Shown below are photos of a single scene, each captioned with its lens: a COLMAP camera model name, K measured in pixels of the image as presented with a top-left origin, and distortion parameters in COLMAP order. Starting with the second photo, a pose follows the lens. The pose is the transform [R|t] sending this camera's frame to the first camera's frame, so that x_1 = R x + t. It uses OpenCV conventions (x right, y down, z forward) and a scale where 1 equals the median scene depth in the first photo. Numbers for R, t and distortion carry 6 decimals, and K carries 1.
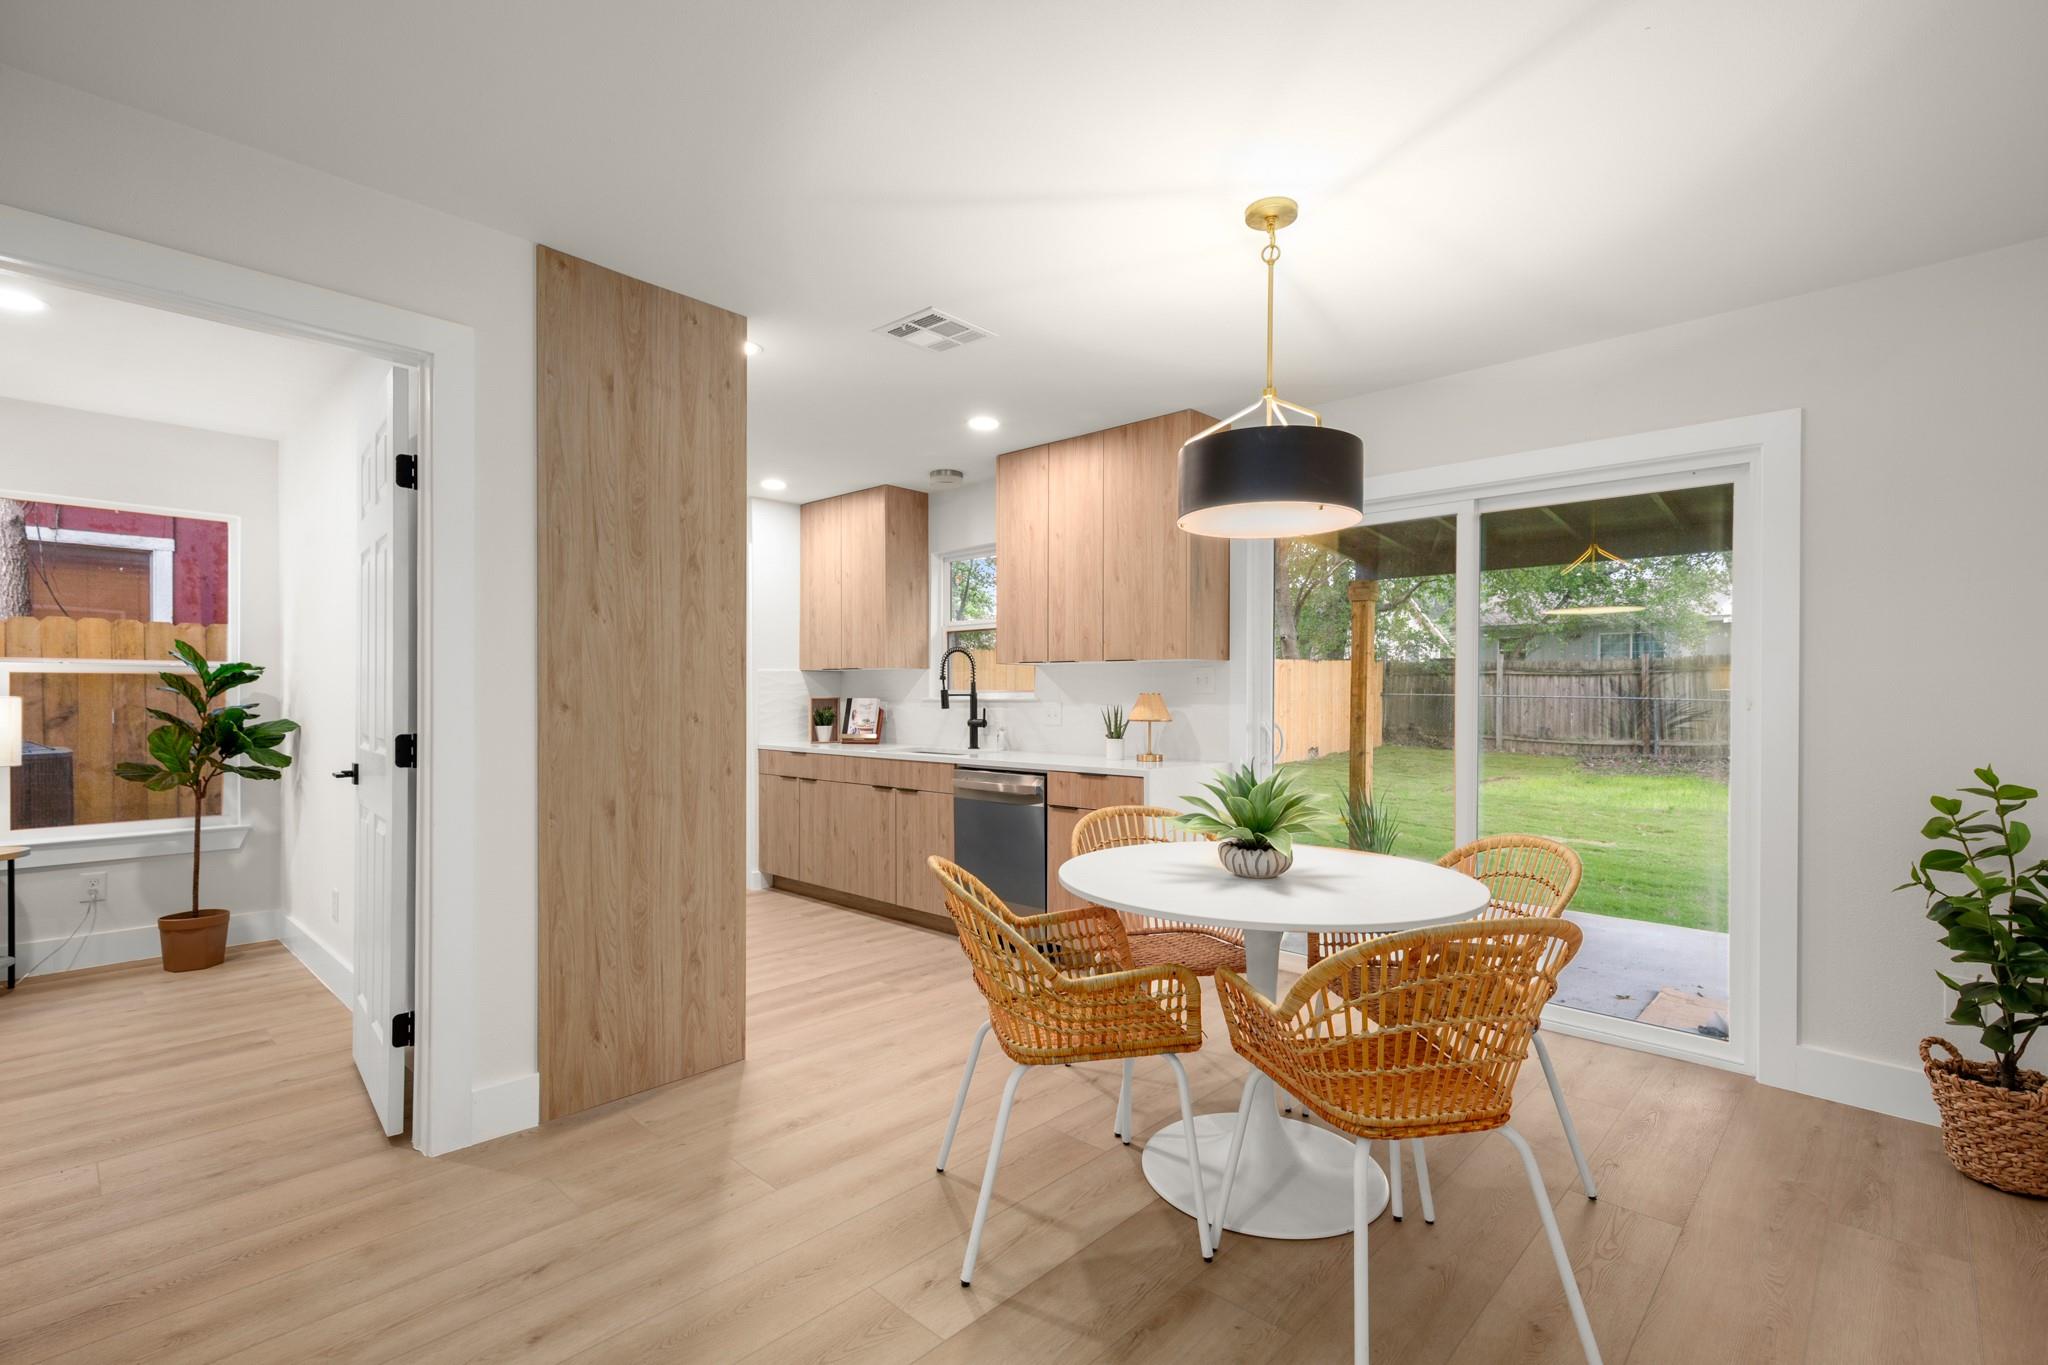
lens RADIAL K [[927.9, 0, 1031.0], [0, 927.9, 697.6], [0, 0, 1]] dist [0.008735, 0.000028]
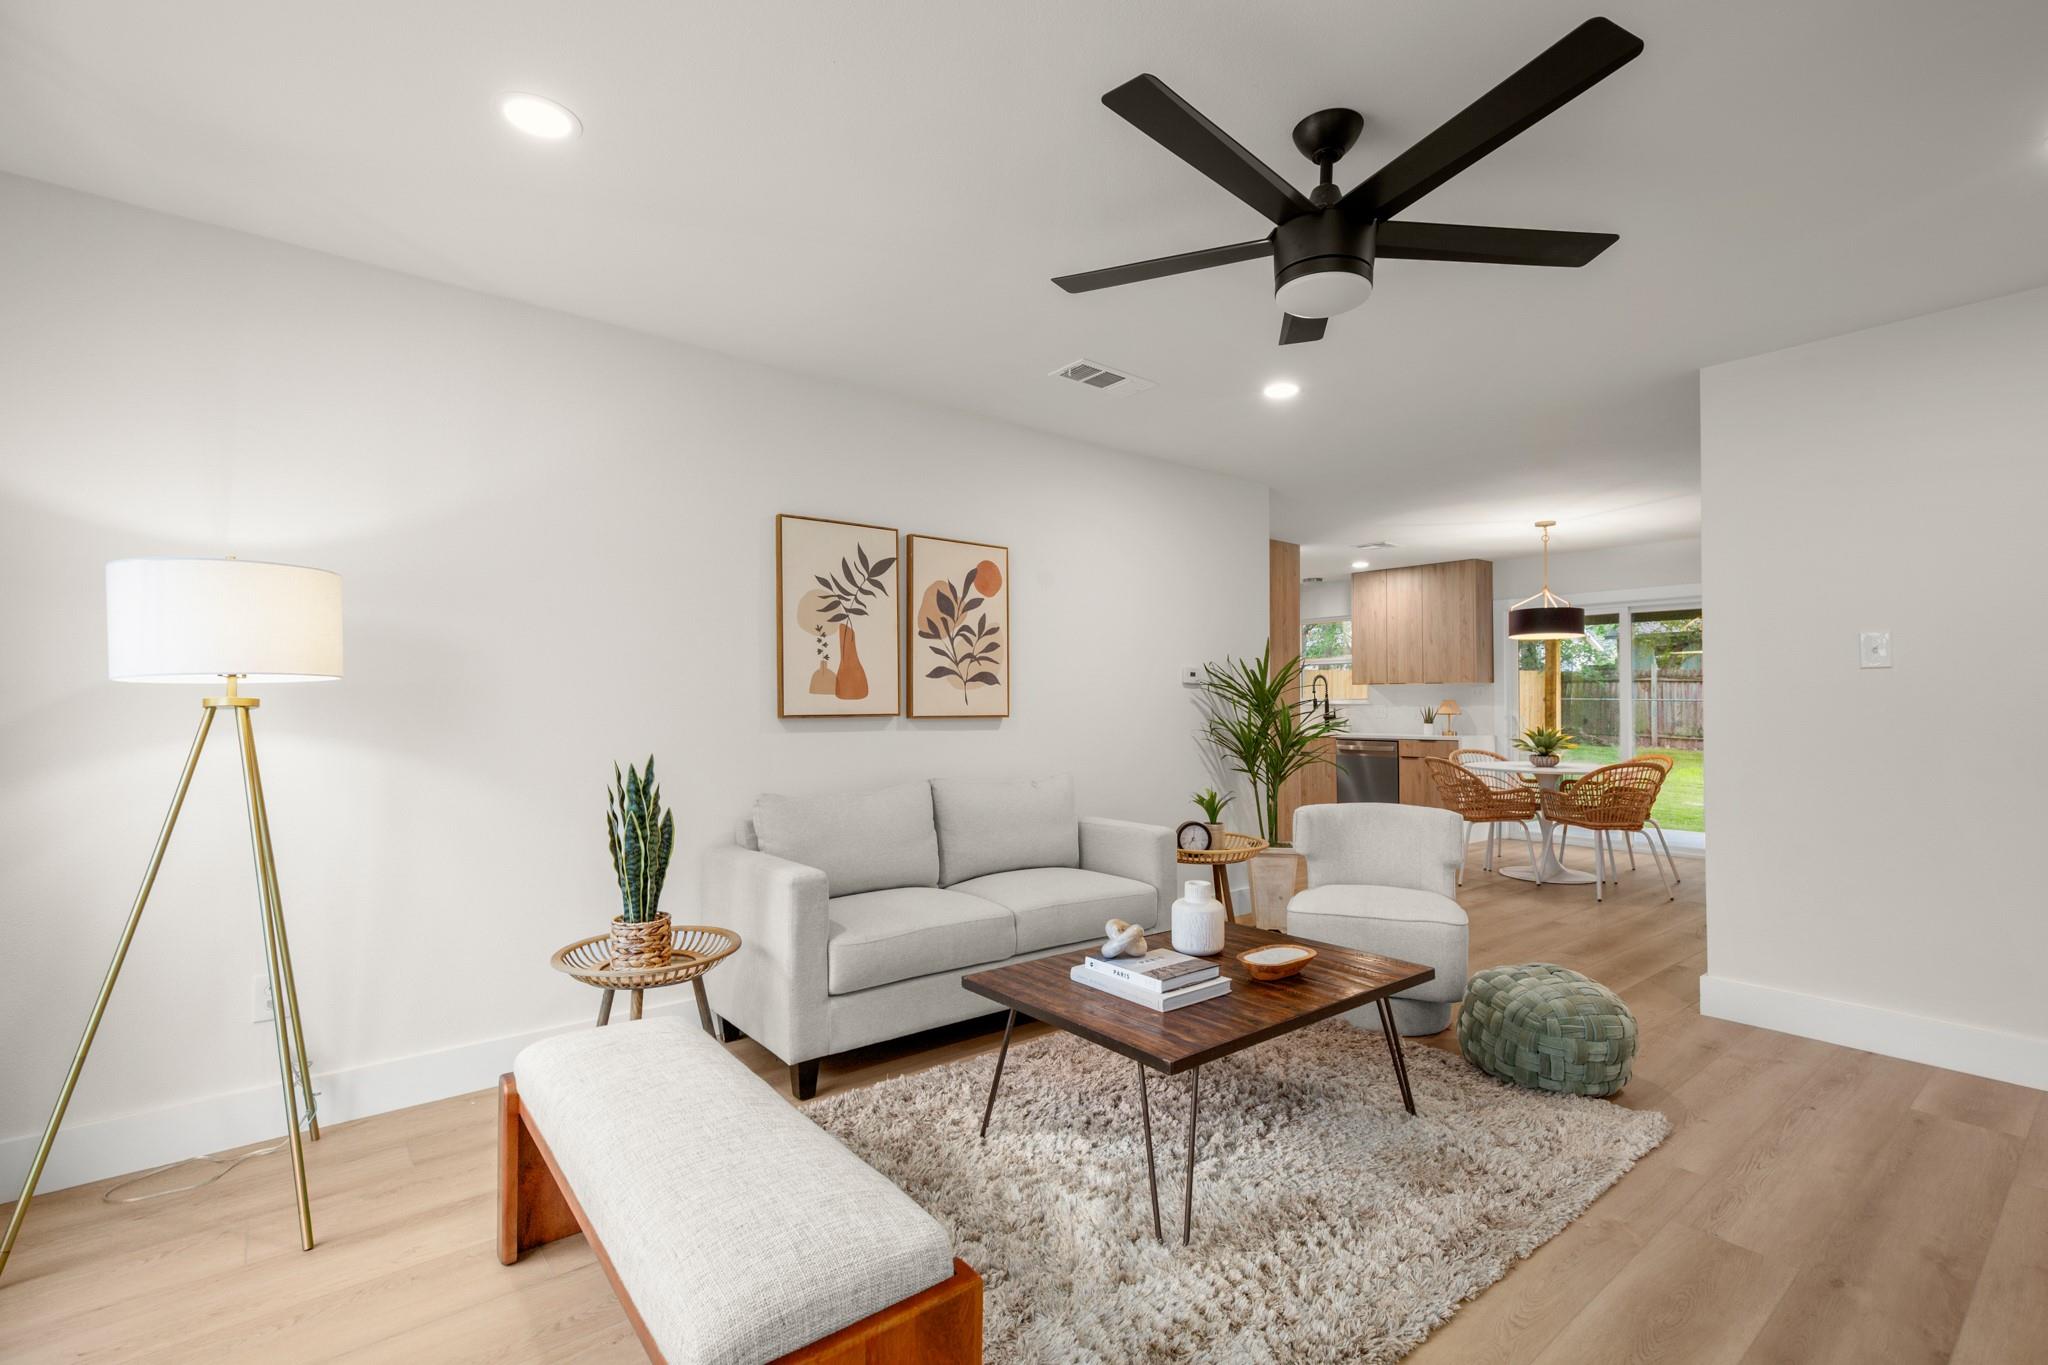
lens RADIAL K [[927.9, 0, 1031.0], [0, 927.9, 697.6], [0, 0, 1]] dist [0.008735, 0.000028]
pose [[0.991788, -0.008244, -0.127626, -0.402248], [0.007191, 0.999936, -0.008711, 0.000689], [0.127690, 0.007722, 0.991784, -0.851487]]
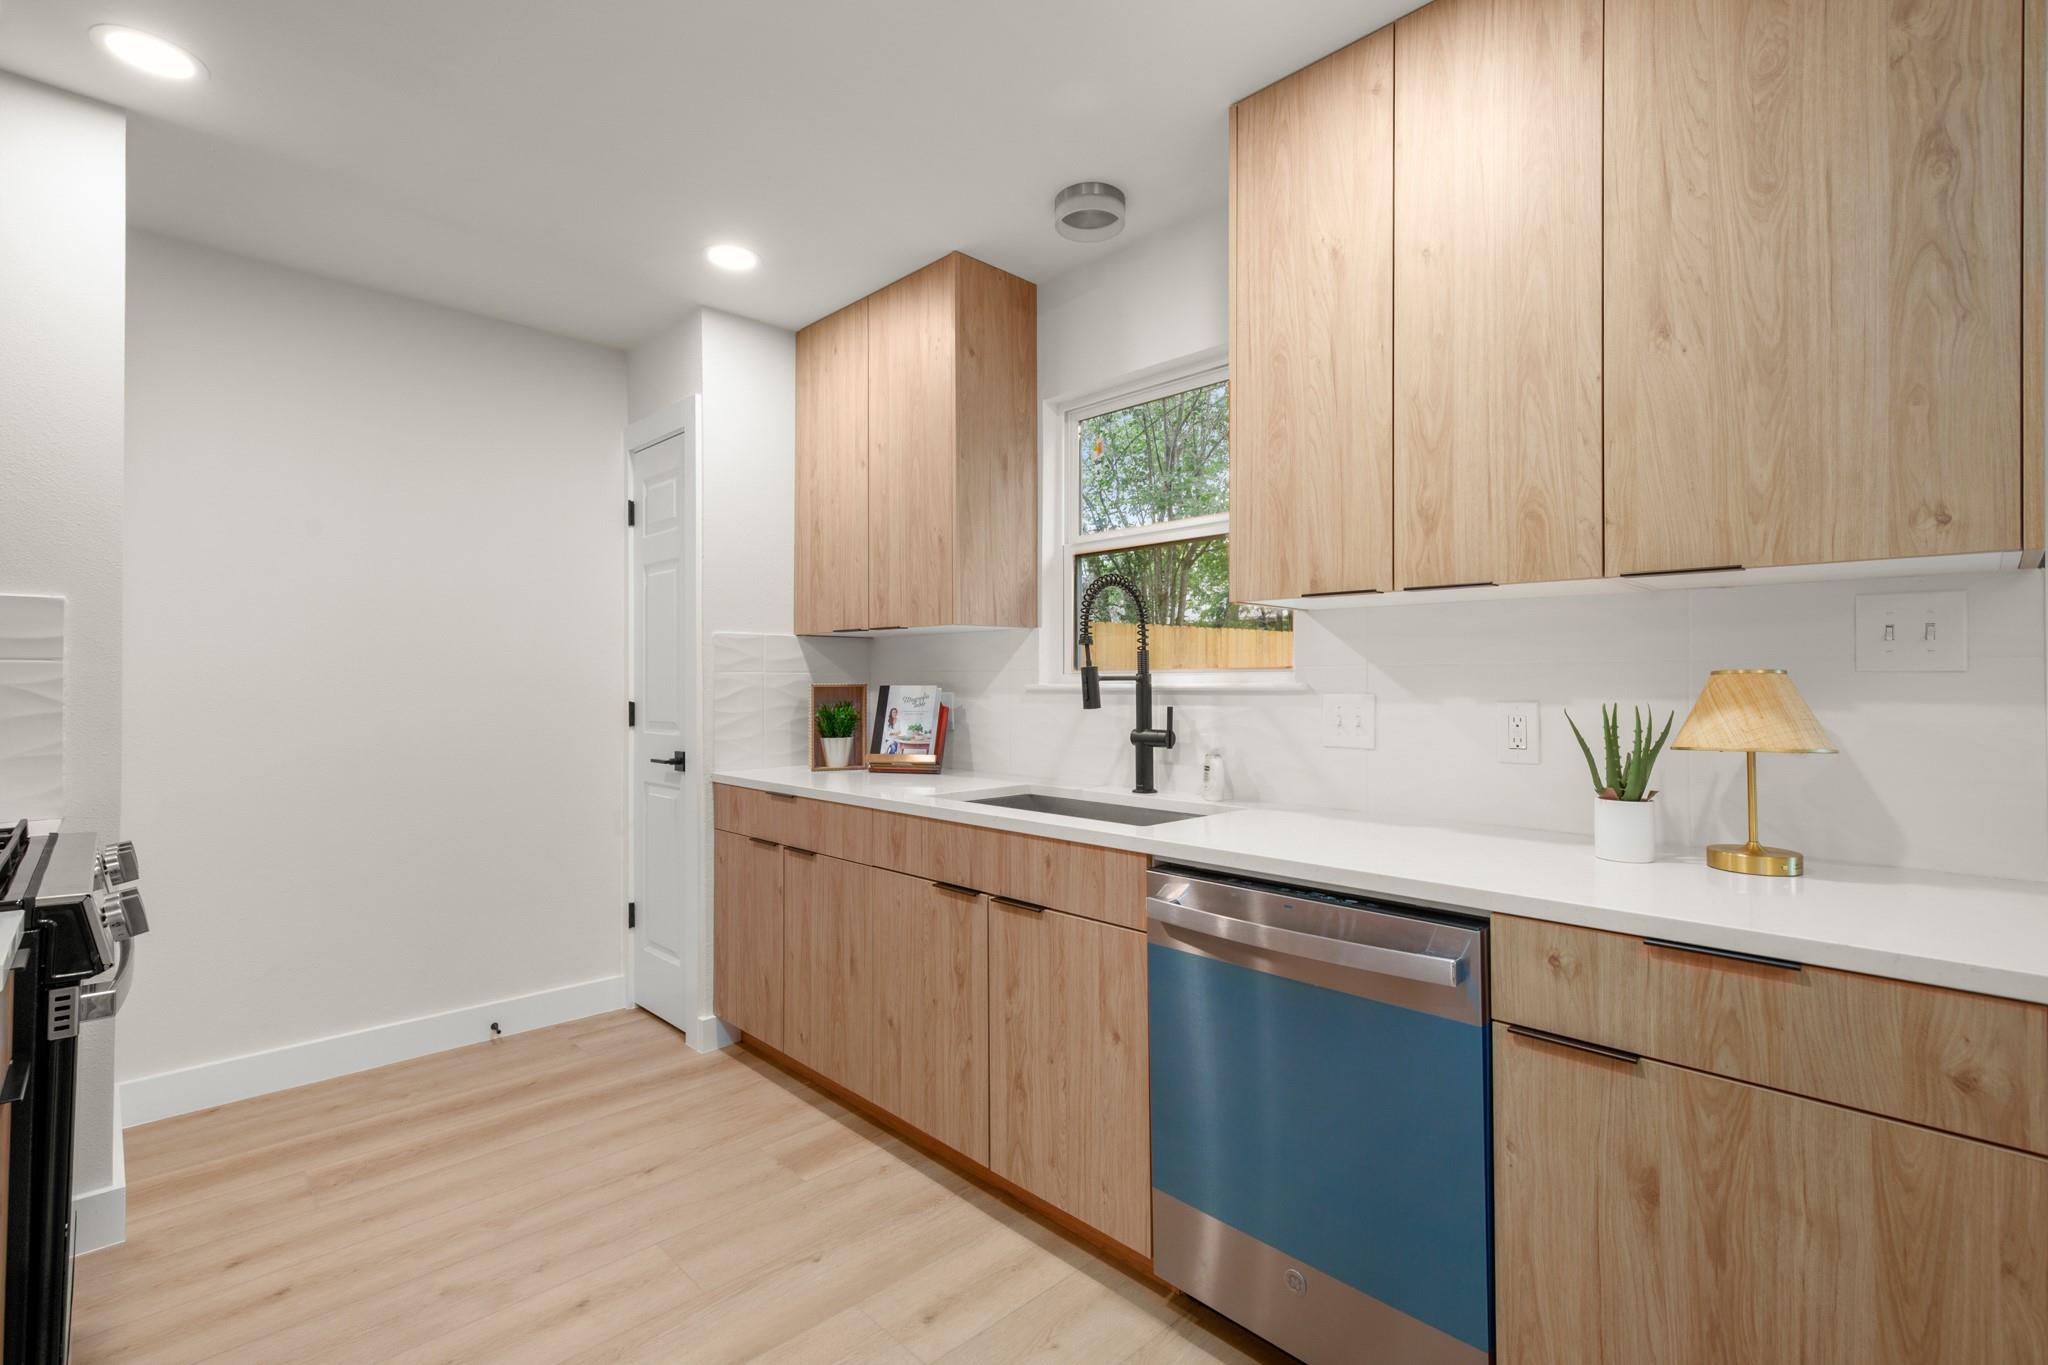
lens RADIAL K [[941.0, 0, 1024.0], [0, 941.0, 682.5], [0, 0, 1]] dist [0.002110, 0.000005]
pose [[0.998629, -0.001001, -0.052344, -0.098800], [0.000875, 0.999997, -0.002429, 0.000330], [0.052346, 0.002380, 0.998626, 0.526513]]
